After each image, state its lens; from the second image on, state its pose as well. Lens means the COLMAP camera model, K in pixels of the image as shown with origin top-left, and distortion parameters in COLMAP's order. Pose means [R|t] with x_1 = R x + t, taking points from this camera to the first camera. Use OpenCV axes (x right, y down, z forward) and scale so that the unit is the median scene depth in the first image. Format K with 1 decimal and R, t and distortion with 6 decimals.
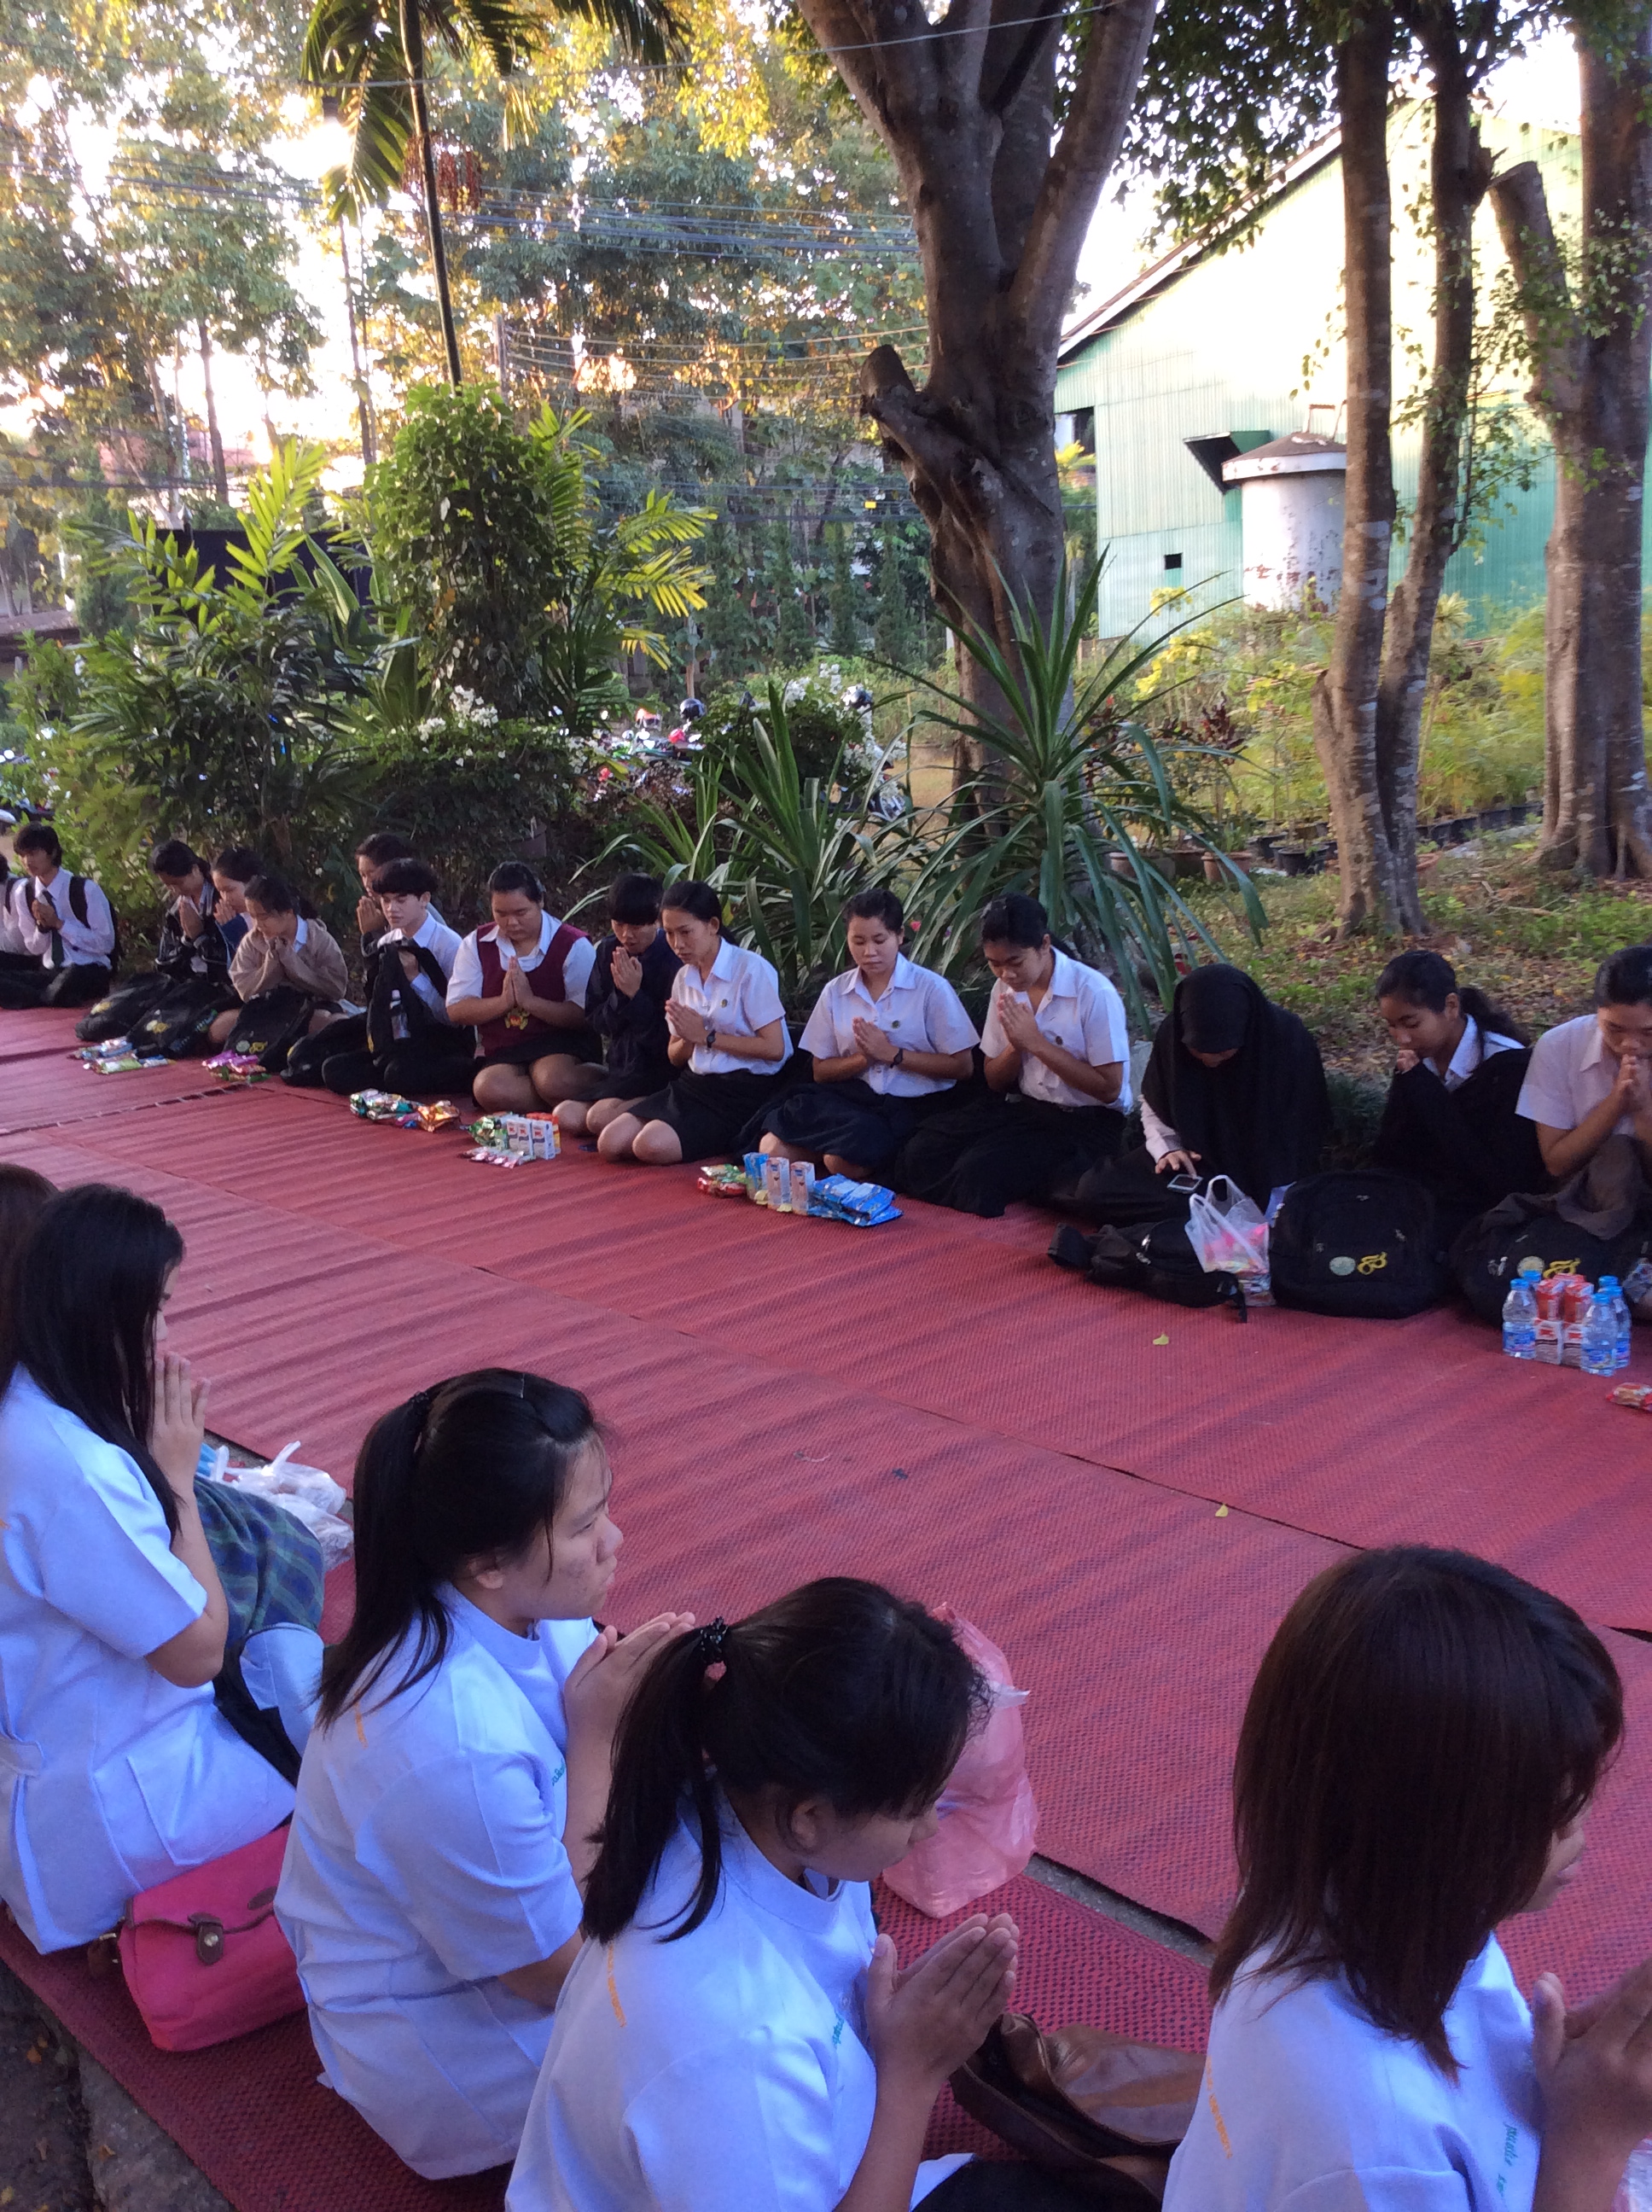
lens RADIAL K [[2063.6, 0, 790.5], [0, 2063.6, 1110.8], [0, 0, 1]] dist [0.130582, -0.269232]
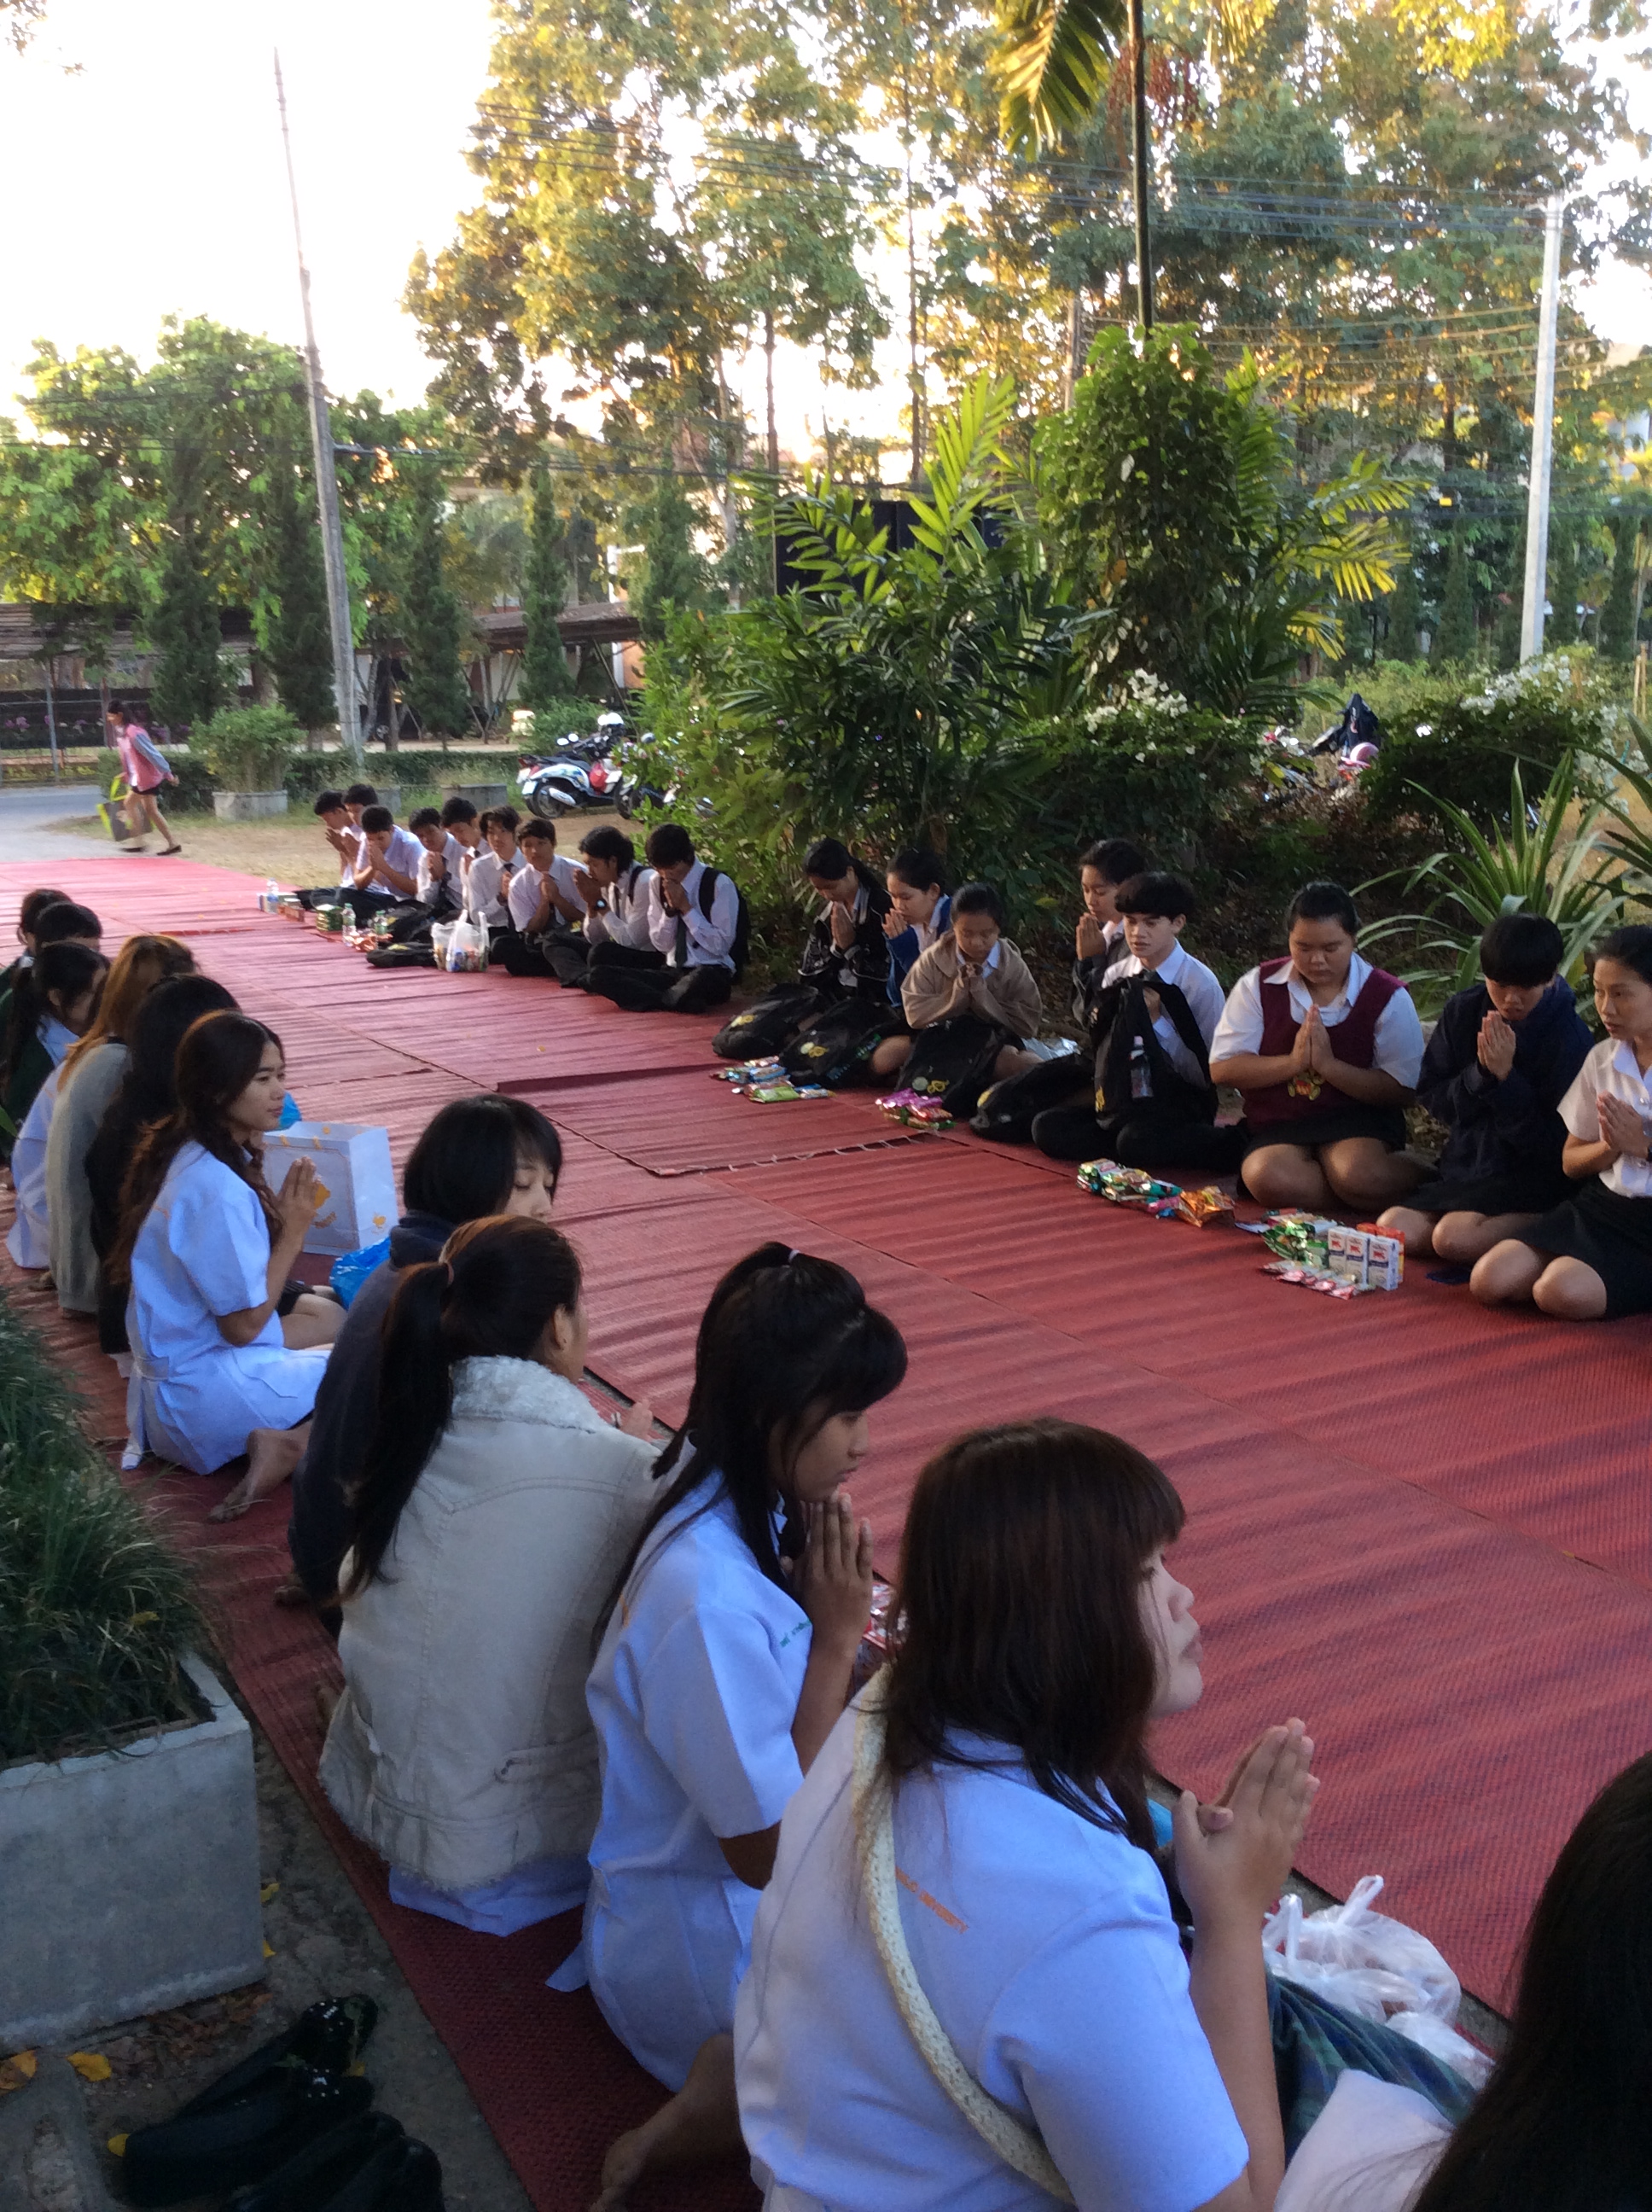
lens RADIAL K [[2063.6, 0, 790.5], [0, 2063.6, 1110.8], [0, 0, 1]] dist [0.130582, -0.269232]
pose [[0.971815, 0.081514, -0.221204, -0.094852], [-0.081660, 0.996624, 0.008502, -0.016923], [0.221150, 0.009801, 0.975191, 0.126338]]
